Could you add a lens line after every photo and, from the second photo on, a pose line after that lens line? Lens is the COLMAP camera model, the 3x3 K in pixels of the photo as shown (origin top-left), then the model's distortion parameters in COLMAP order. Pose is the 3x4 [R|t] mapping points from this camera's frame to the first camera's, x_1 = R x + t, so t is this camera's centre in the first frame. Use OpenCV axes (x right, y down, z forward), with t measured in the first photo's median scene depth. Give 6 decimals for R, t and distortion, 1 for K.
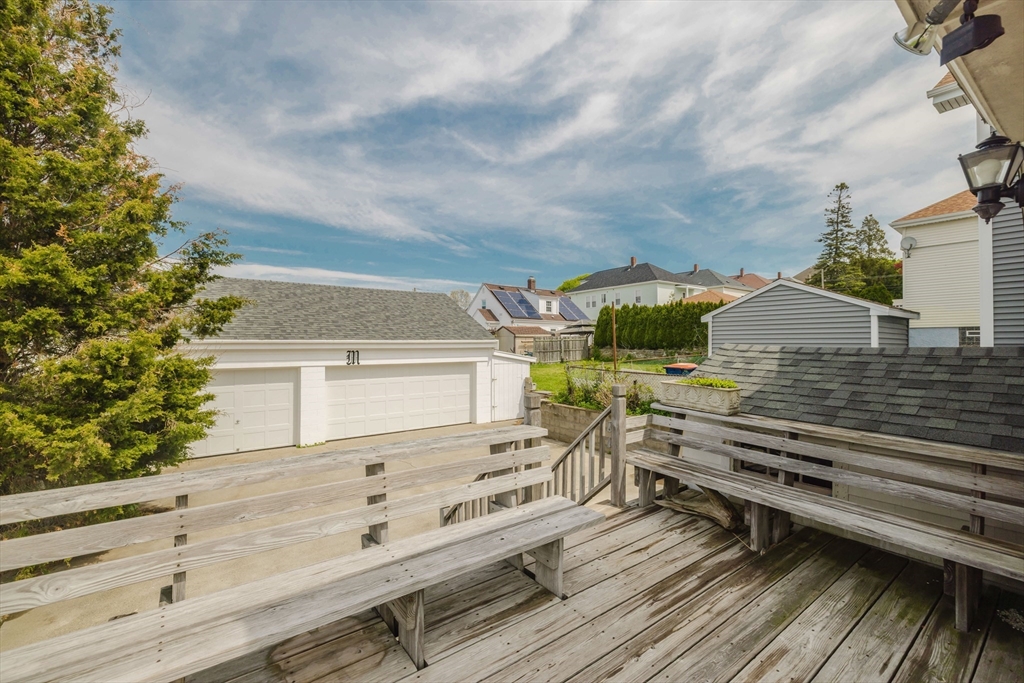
lens RADIAL K [[434.2, 0, 513.3], [0, 434.2, 340.9], [0, 0, 1]] dist [0.001448, 0.000409]
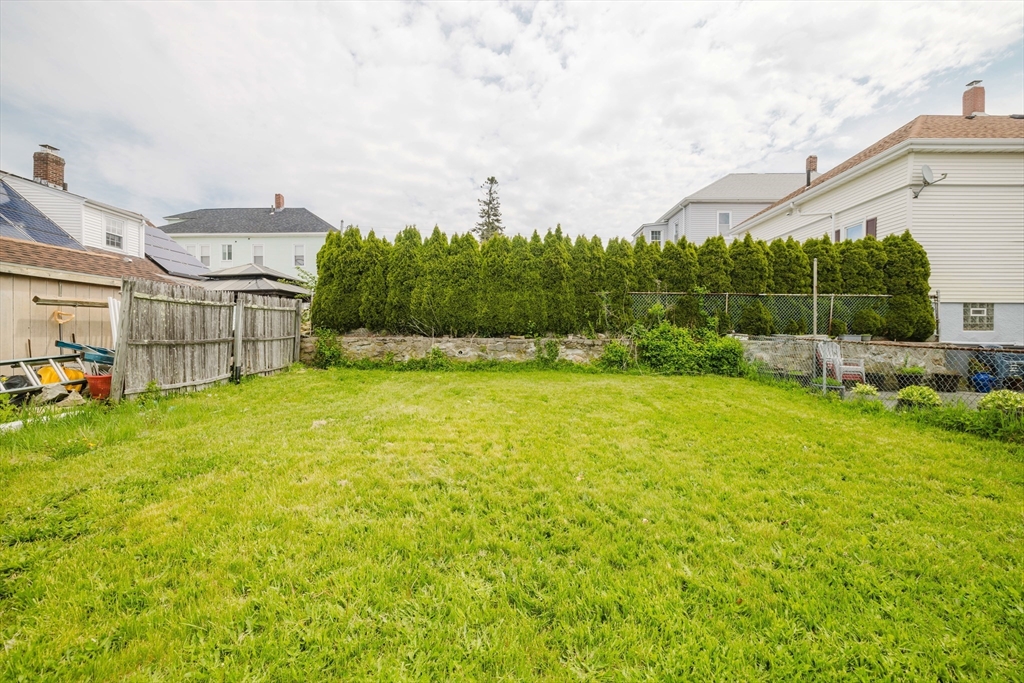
lens RADIAL K [[434.2, 0, 511.5], [0, 434.2, 335.7], [0, 0, 1]] dist [0.001448, 0.000409]
pose [[0.626791, 0.007219, 0.779154, -0.002031], [-0.008098, 0.999963, -0.002751, 0.017413], [-0.779145, -0.004585, 0.626827, 0.643198]]
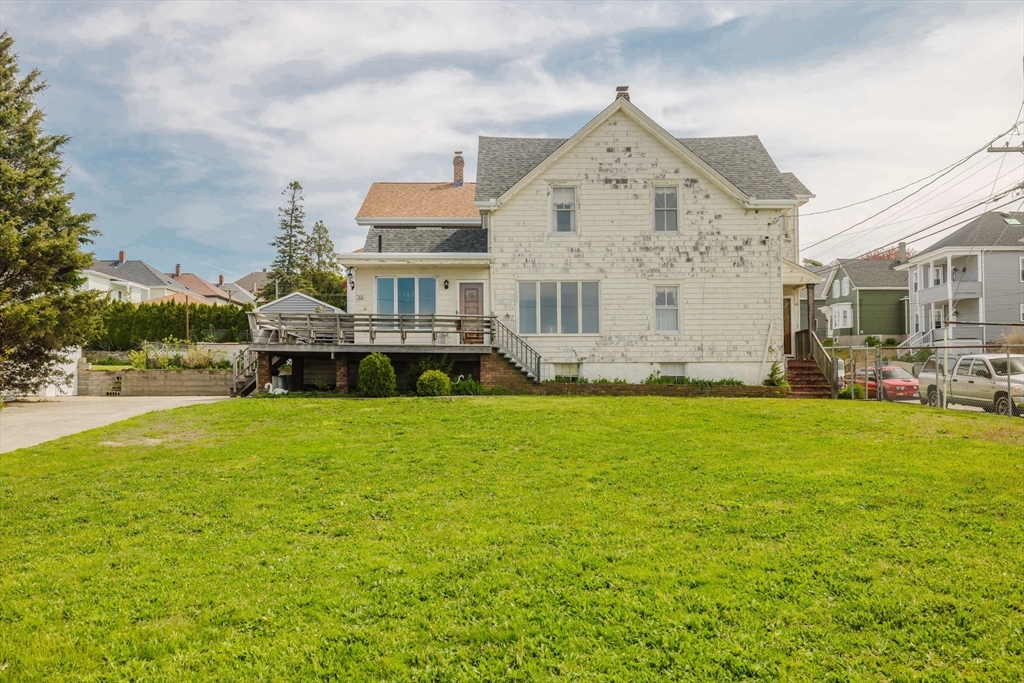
lens RADIAL K [[821.1, 0, 506.4], [0, 821.1, 350.2], [0, 0, 1]] dist [0.000372, -0.013211]
pose [[0.605394, 0.038427, 0.794998, -0.520280], [-0.001212, 0.998877, -0.047358, 0.087957], [-0.795925, 0.027707, 0.604761, -0.584628]]
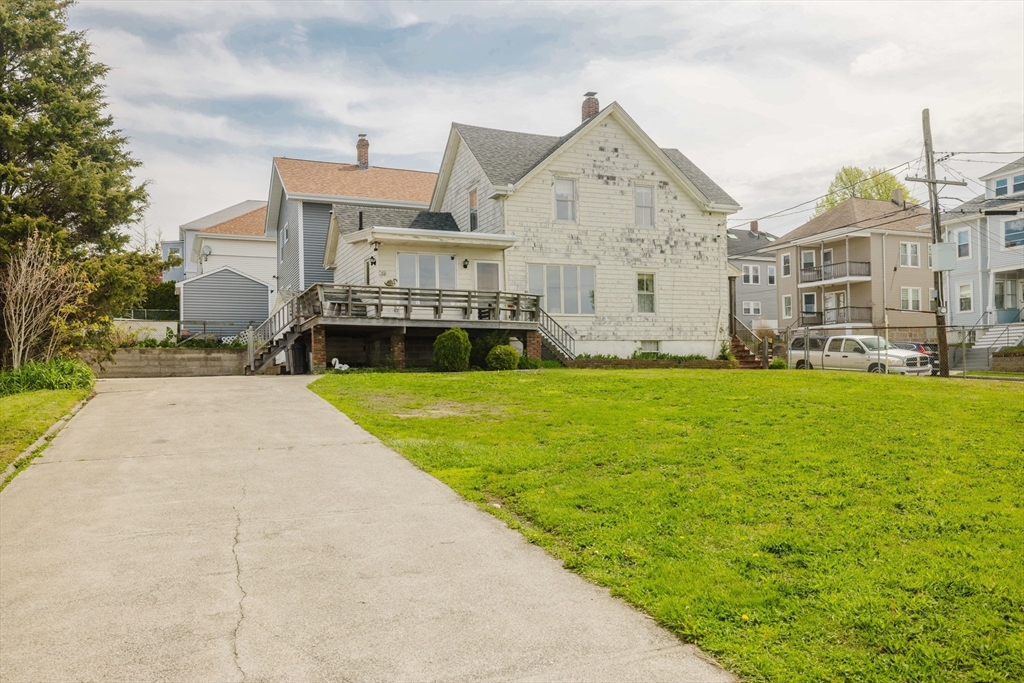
lens RADIAL K [[792.2, 0, 512.9], [0, 792.2, 374.3], [0, 0, 1]] dist [-0.014108, 0.010131]
pose [[0.239148, -0.001222, 0.970982, -0.695428], [0.012490, 0.999920, -0.001818, 0.100178], [-0.970903, 0.012563, 0.239144, -0.277492]]
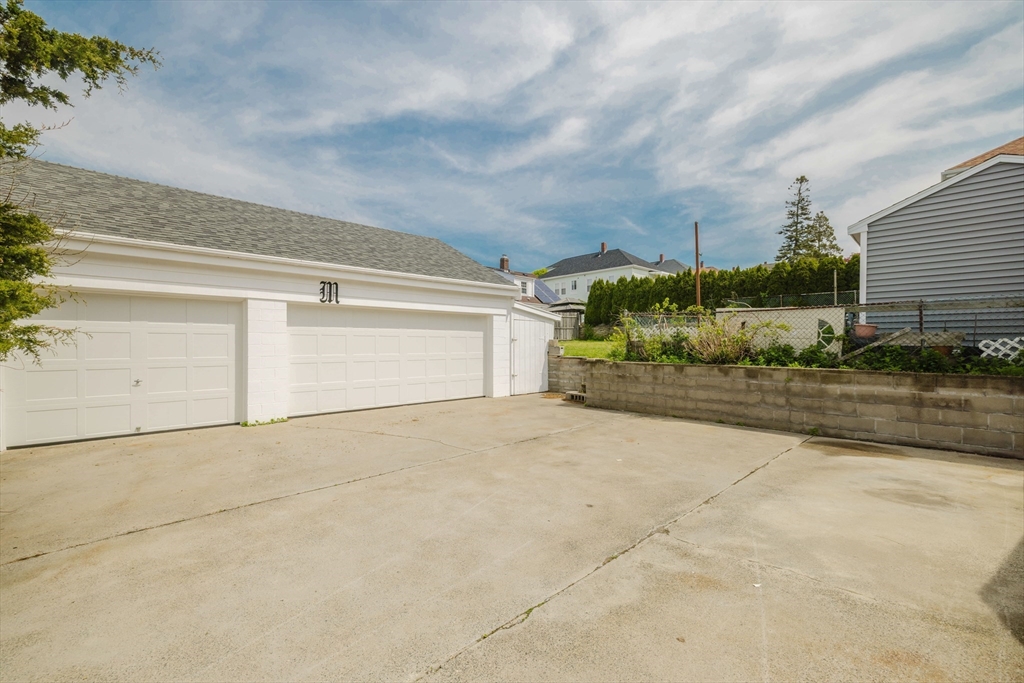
lens RADIAL K [[434.2, 0, 510.9], [0, 434.2, 347.7], [0, 0, 1]] dist [0.001448, 0.000409]
pose [[0.993213, -0.000924, 0.116303, -0.072370], [-0.000534, 0.999922, 0.012503, 0.048847], [-0.116305, -0.012480, 0.993135, 0.129570]]
